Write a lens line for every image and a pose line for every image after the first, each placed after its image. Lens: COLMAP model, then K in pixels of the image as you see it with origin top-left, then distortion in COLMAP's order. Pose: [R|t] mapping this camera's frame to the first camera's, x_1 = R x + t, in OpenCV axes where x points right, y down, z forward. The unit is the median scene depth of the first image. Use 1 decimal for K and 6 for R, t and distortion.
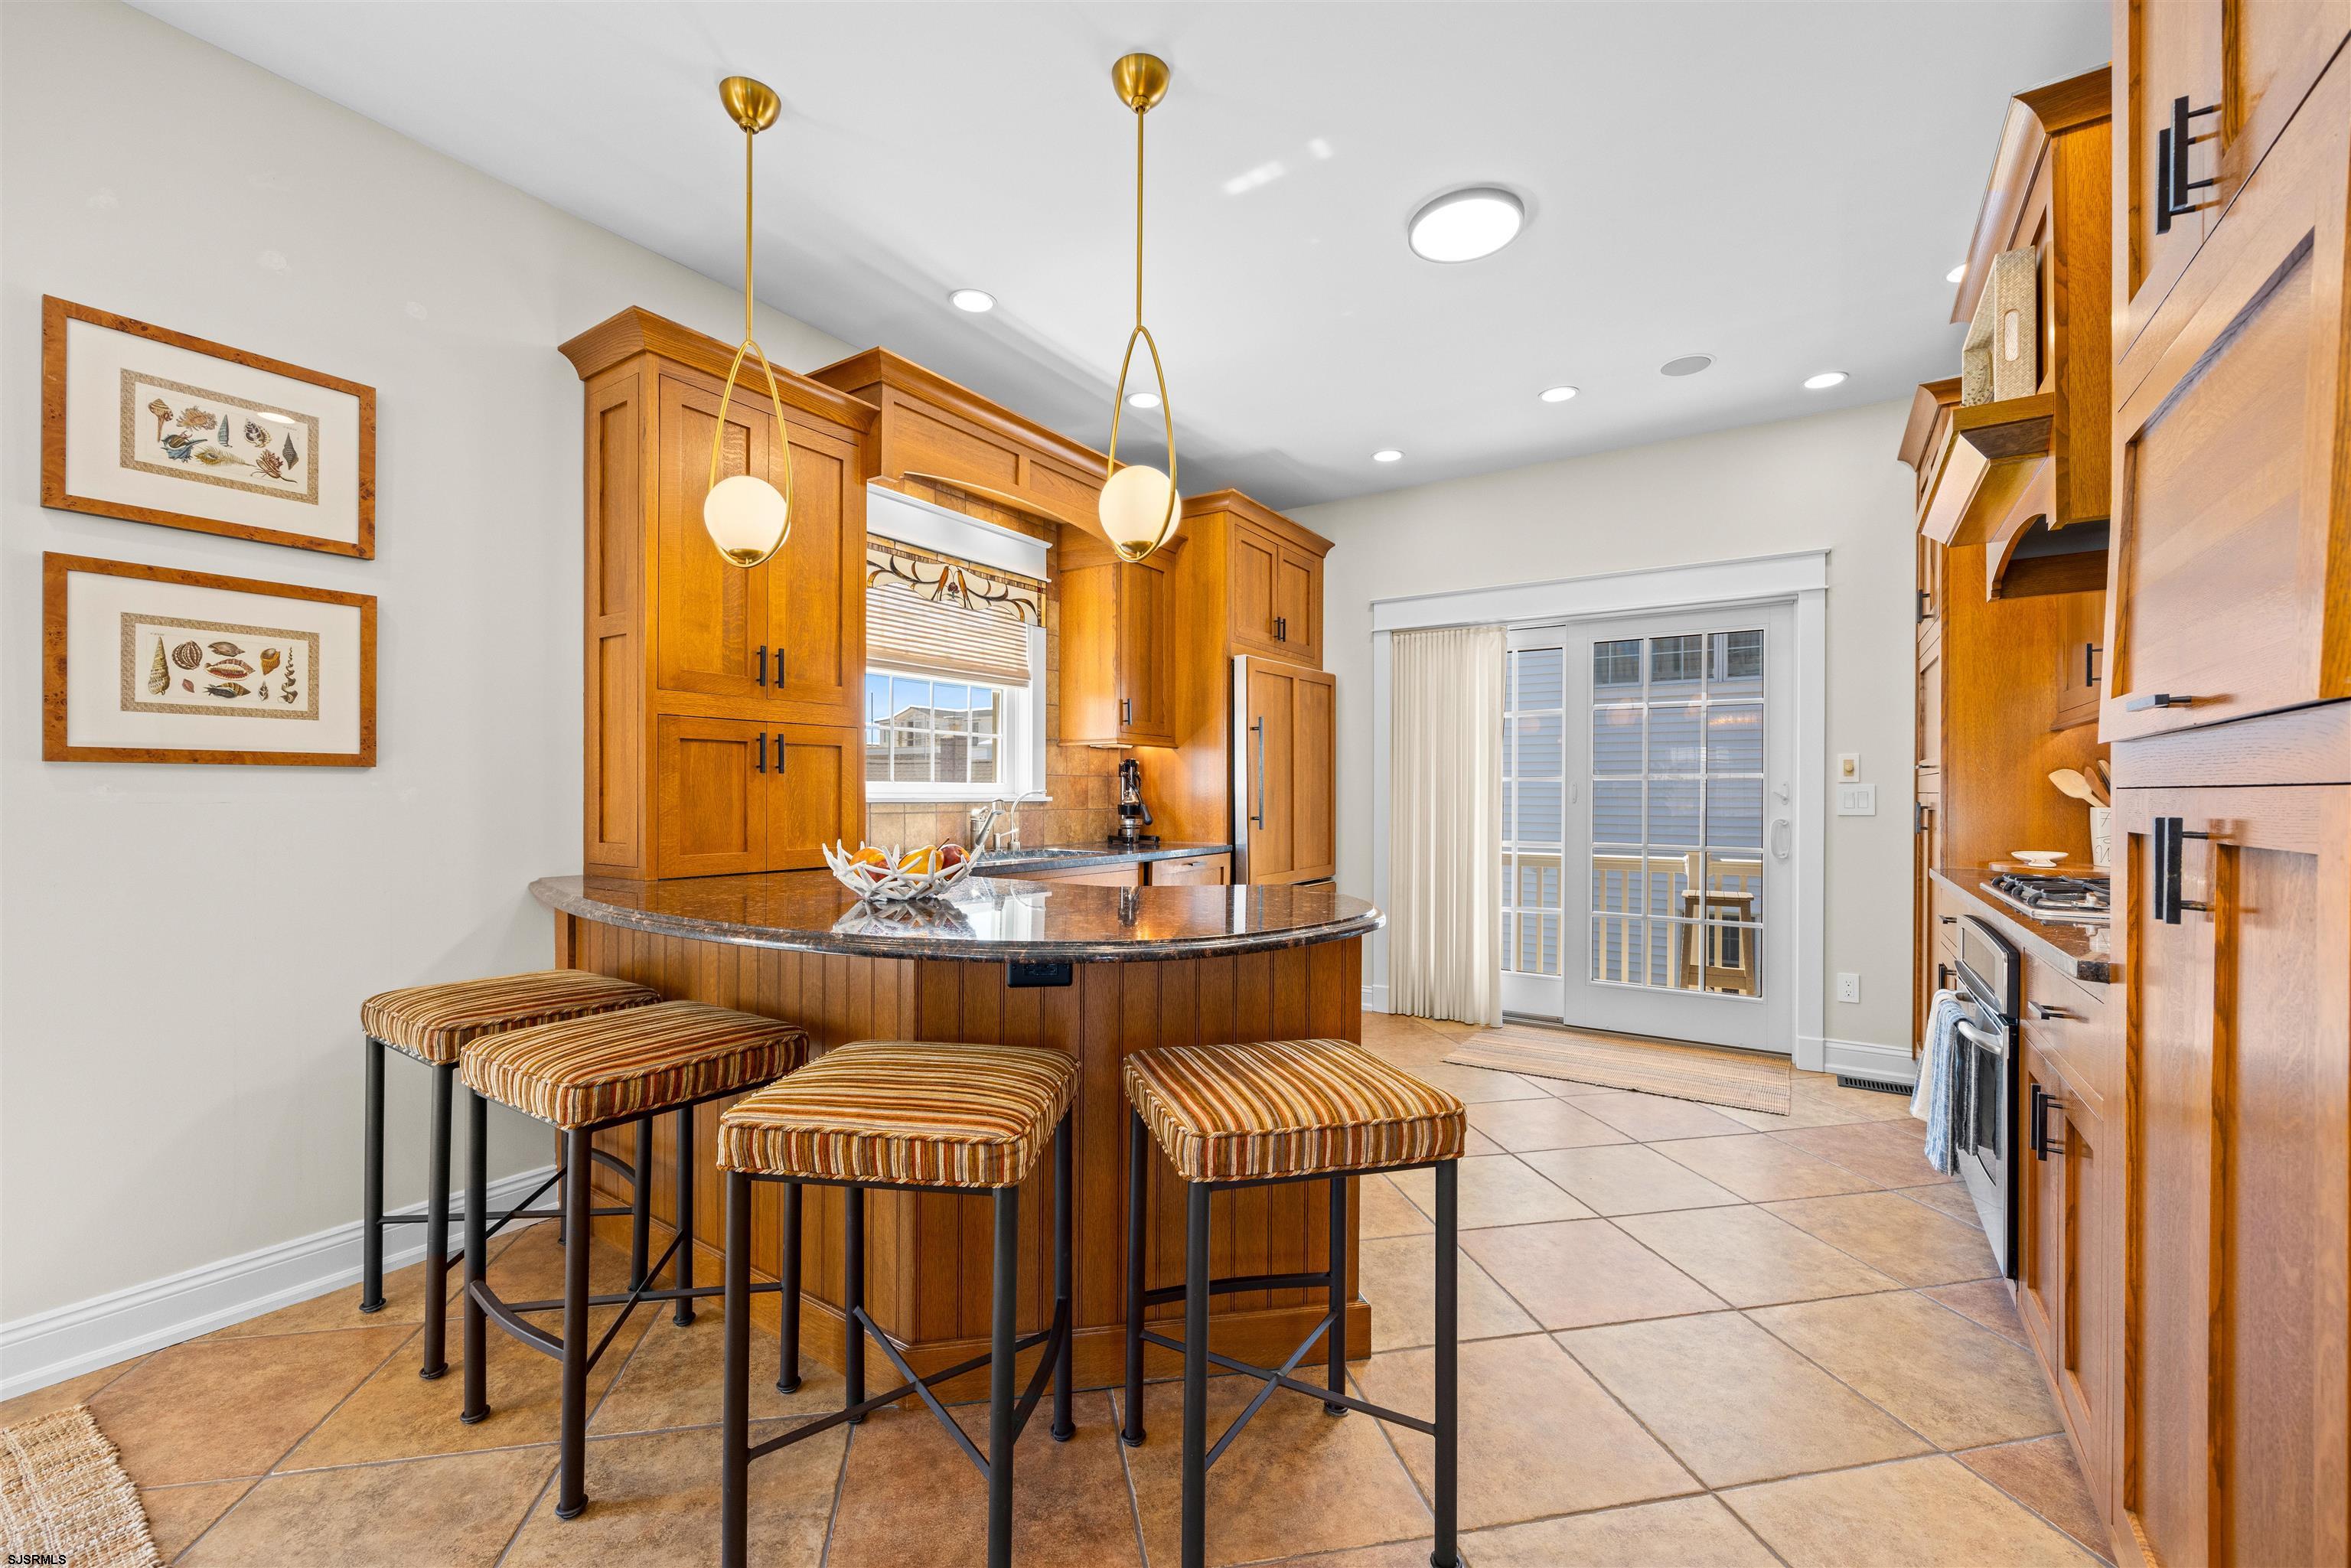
lens RADIAL K [[960.8, 0, 1184.0], [0, 960.8, 792.5], [0, 0, 1]] dist [0.000866, 0.000076]
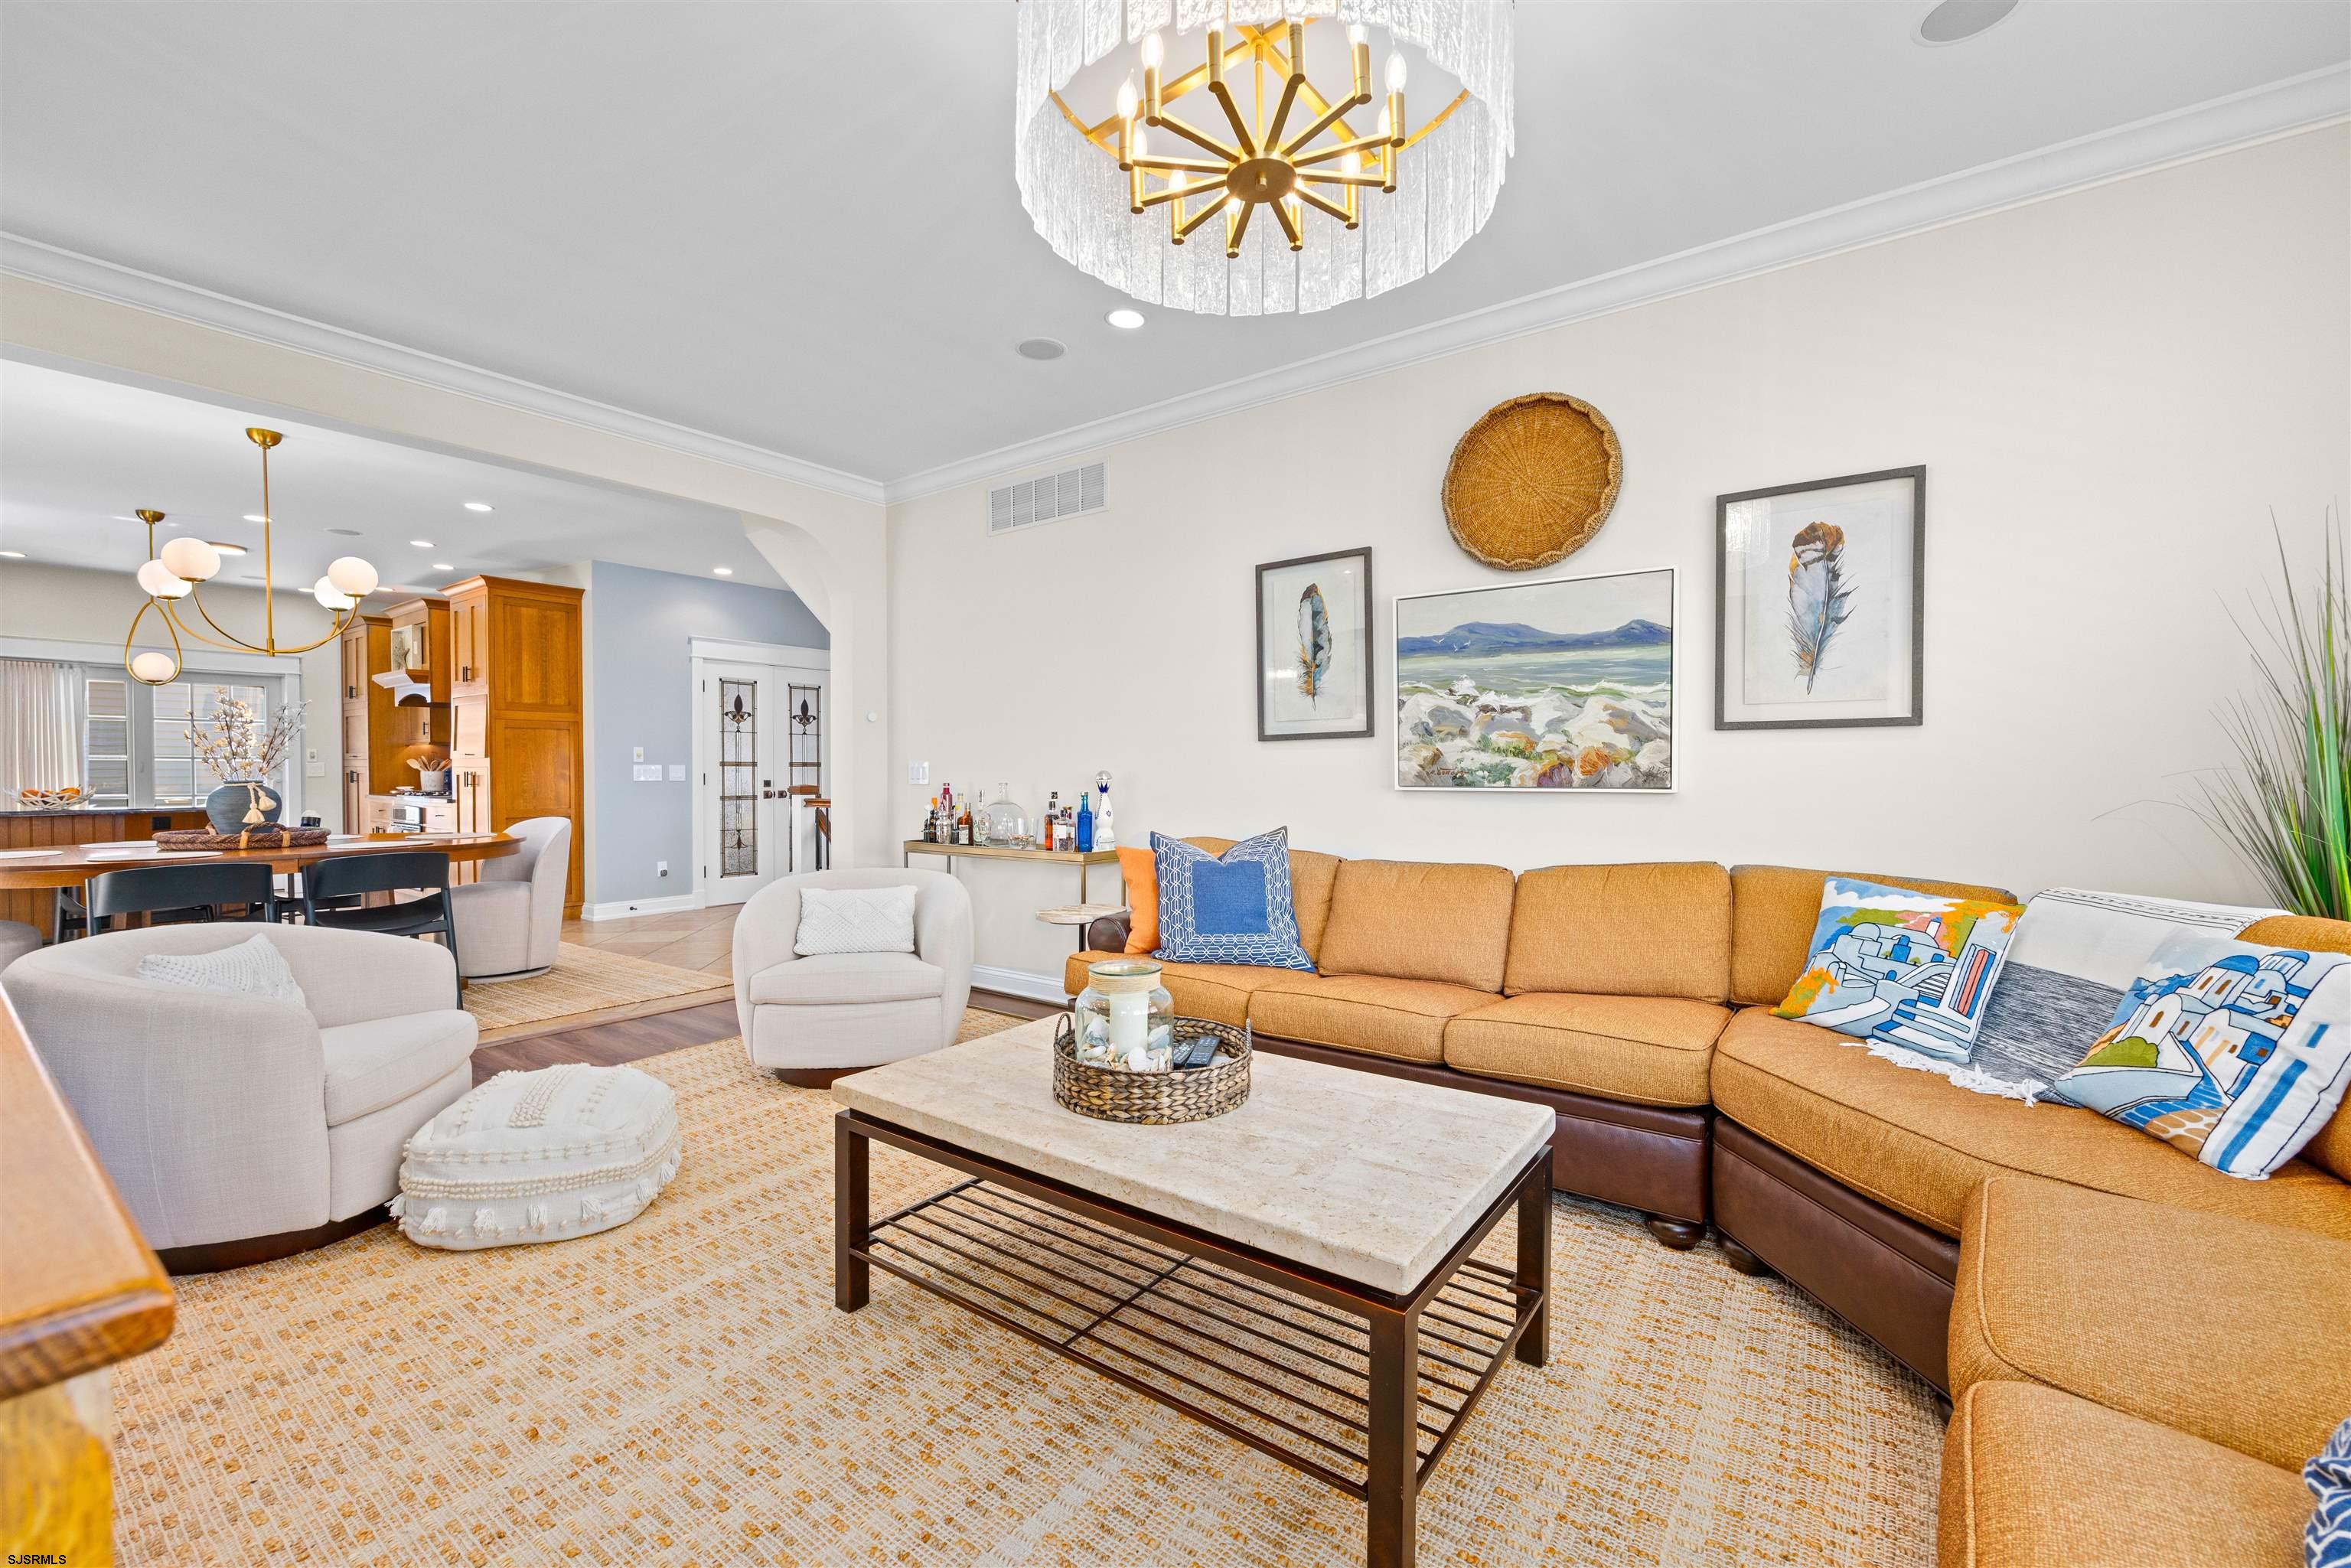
lens RADIAL K [[960.8, 0, 1174.6], [0, 960.8, 783.2], [0, 0, 1]] dist [0.000866, 0.000076]
pose [[0.057771, -0.016298, 0.998197, -2.538253], [-0.003271, 0.999858, 0.016515, -0.008677], [-0.998324, -0.004219, 0.057710, -2.032180]]
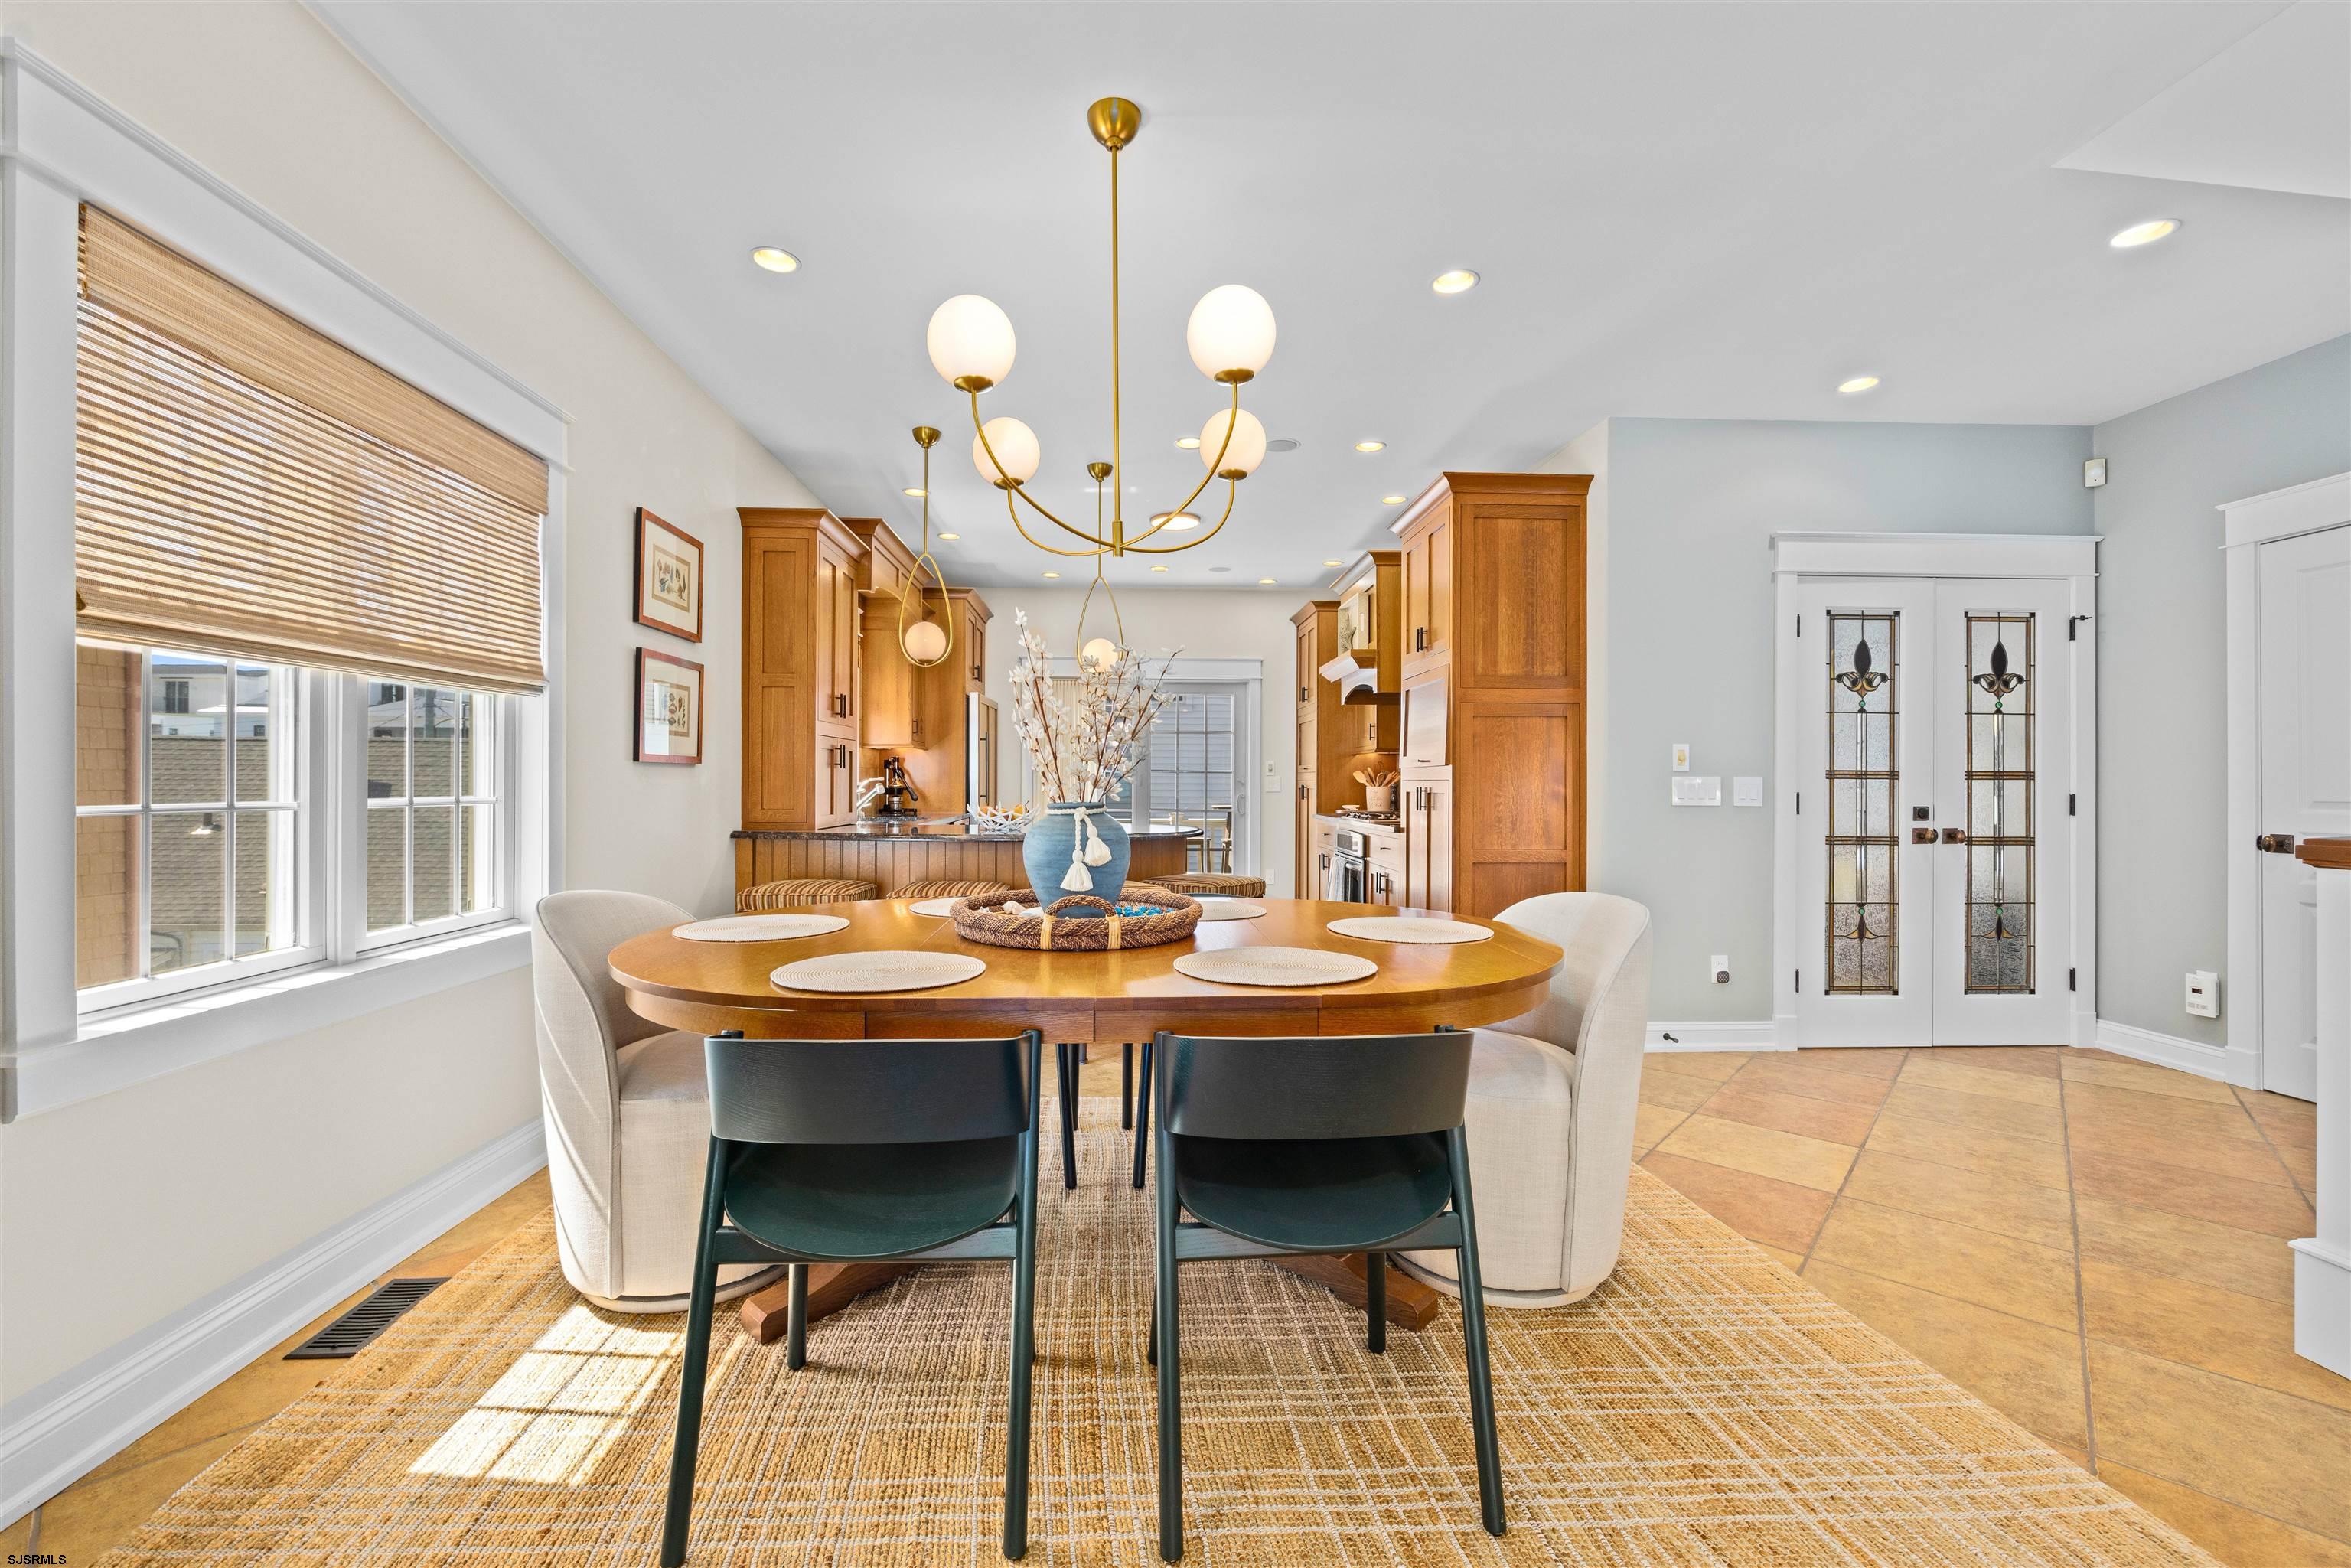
lens RADIAL K [[960.8, 0, 1166.0], [0, 960.8, 783.5], [0, 0, 1]] dist [0.000866, 0.000076]
pose [[0.804811, 0.000888, 0.593530, -1.201790], [-0.003591, 0.999988, 0.003373, -0.000061], [-0.593520, -0.004846, 0.804805, -0.880240]]
